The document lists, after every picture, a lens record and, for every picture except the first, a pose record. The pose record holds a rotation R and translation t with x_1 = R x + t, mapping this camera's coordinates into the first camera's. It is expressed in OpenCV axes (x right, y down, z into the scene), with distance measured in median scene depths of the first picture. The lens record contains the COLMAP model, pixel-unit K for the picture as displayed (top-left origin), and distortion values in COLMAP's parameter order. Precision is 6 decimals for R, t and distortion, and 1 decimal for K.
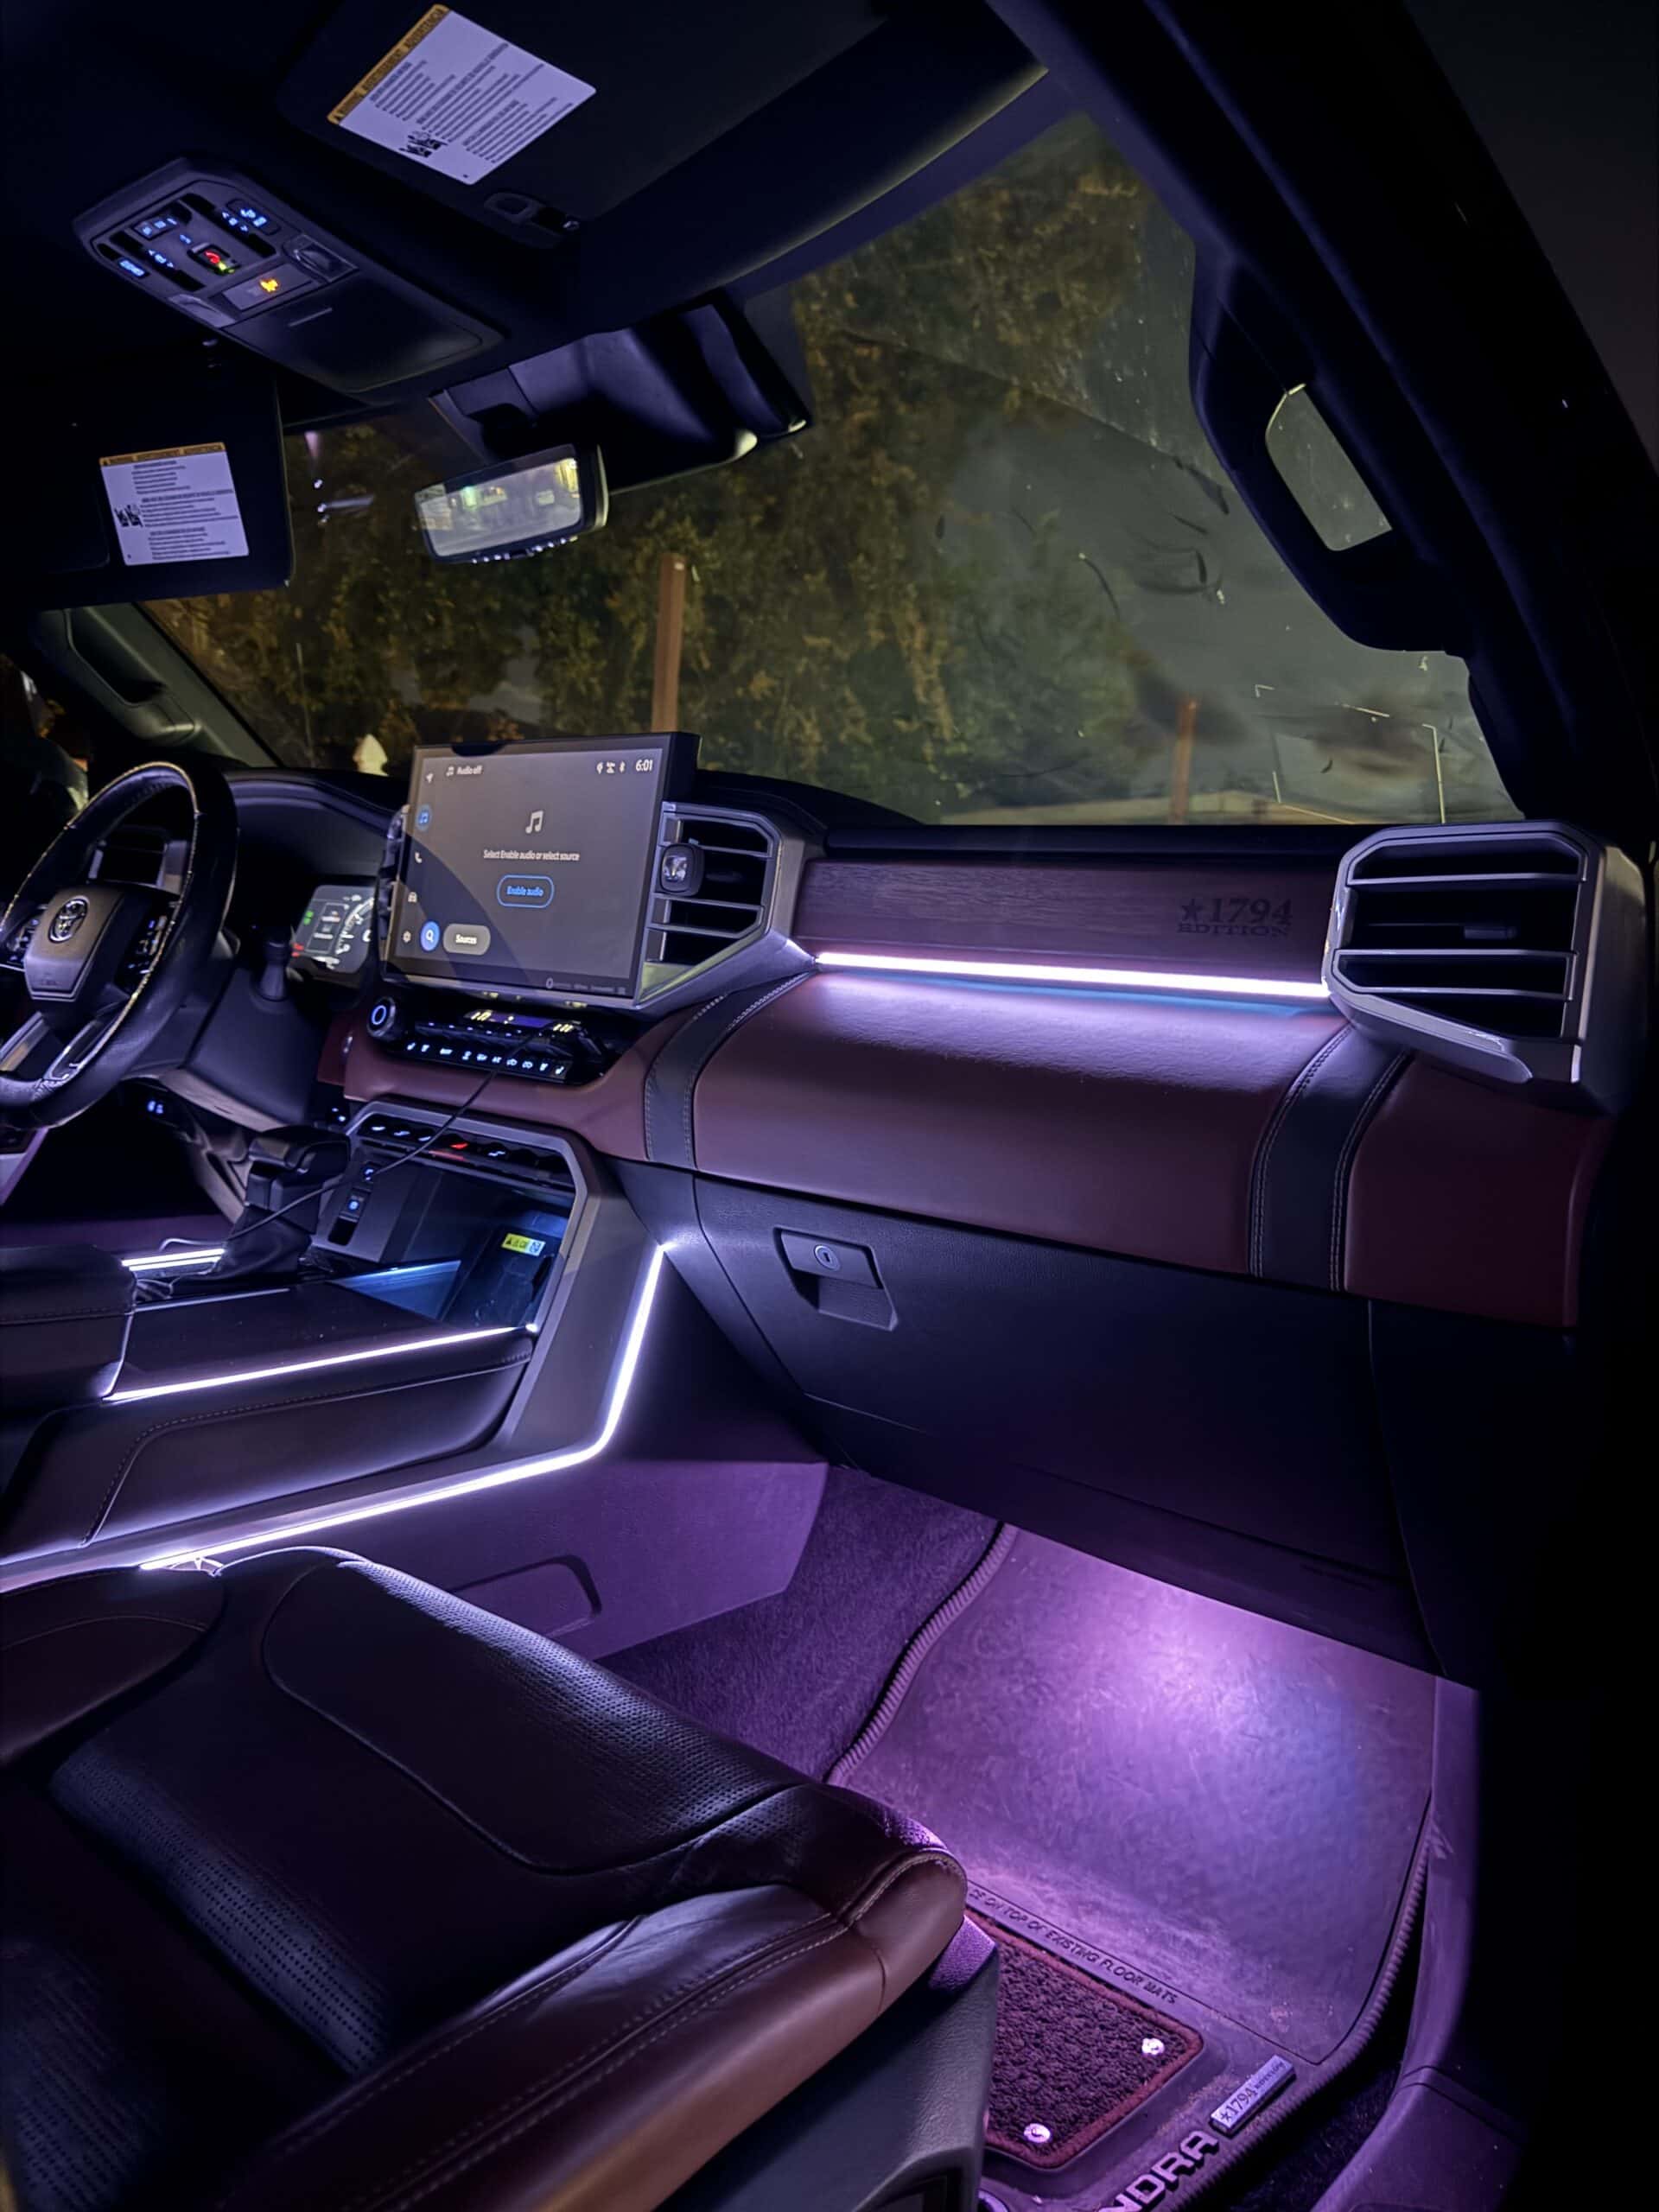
lens RADIAL K [[1579.6, 0, 846.9], [0, 1579.6, 1112.5], [0, 0, 1]] dist [0.065402, -0.093400]
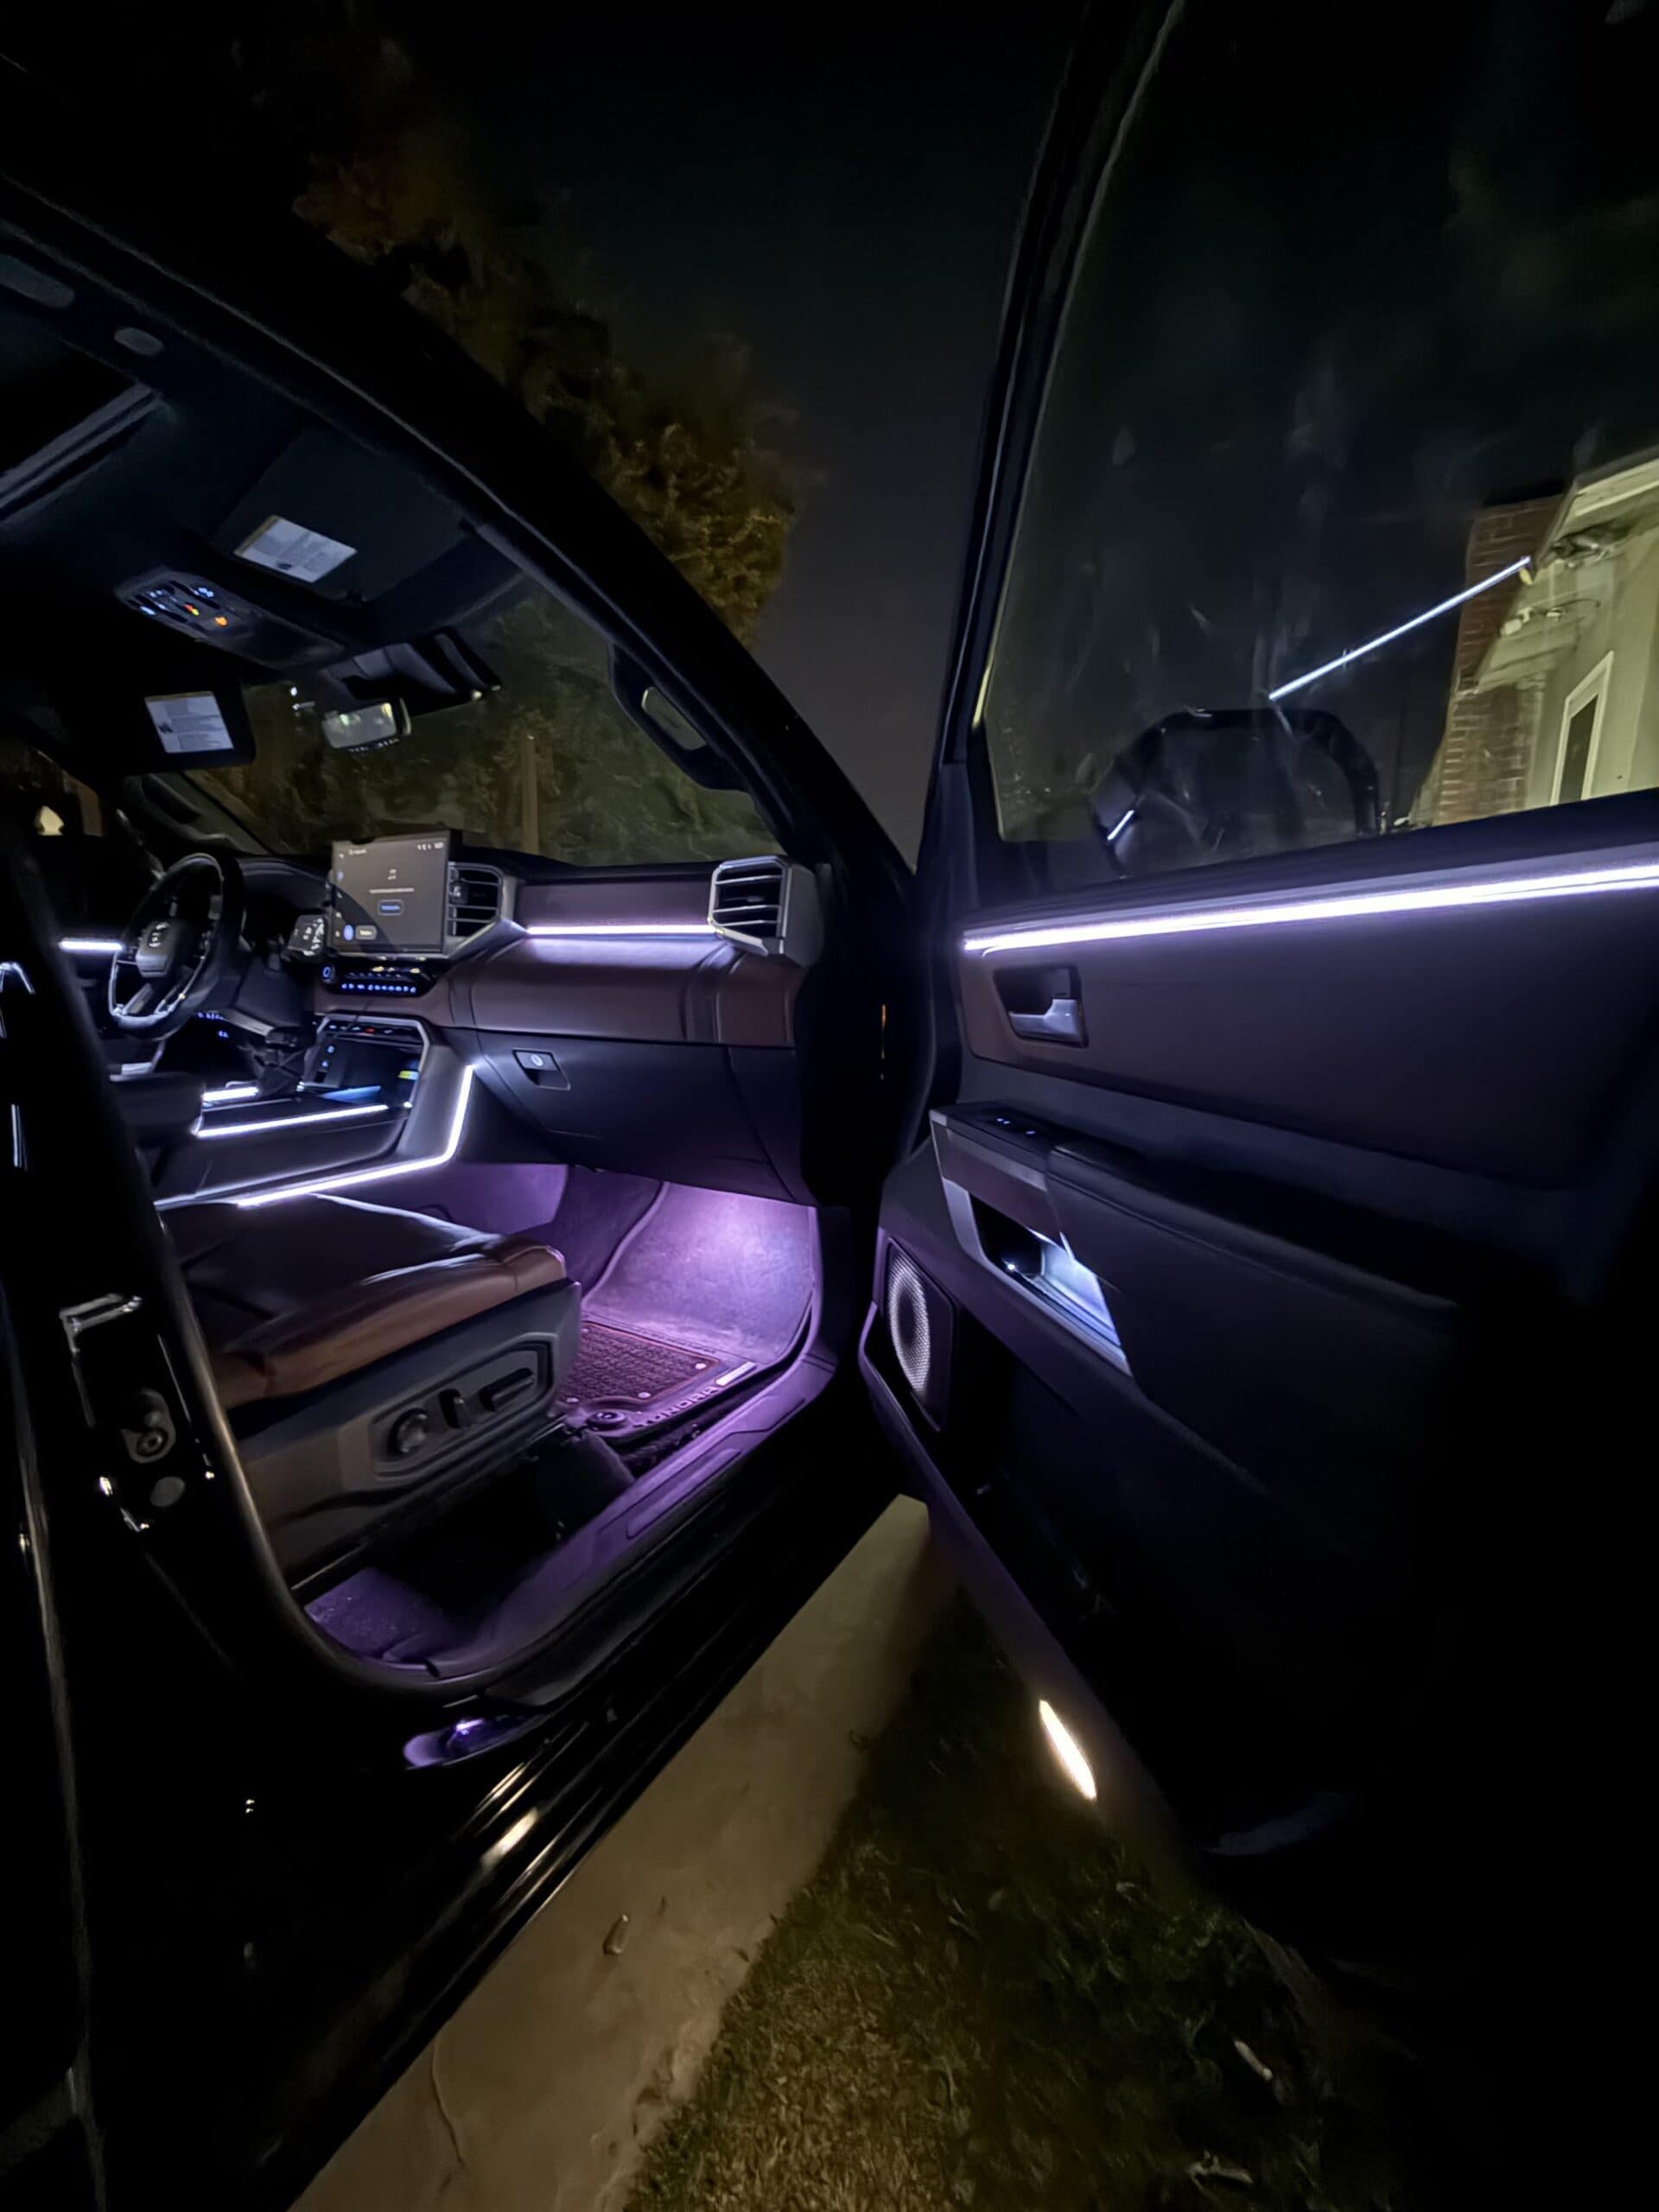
lens RADIAL K [[886.2, 0, 835.5], [0, 886.2, 1105.5], [0, 0, 1]] dist [0.003731, -0.000433]
pose [[0.981883, -0.080987, 0.171310, 0.157112], [0.069041, 0.994821, 0.074591, 0.076873], [-0.176464, -0.061413, 0.982389, -0.291680]]
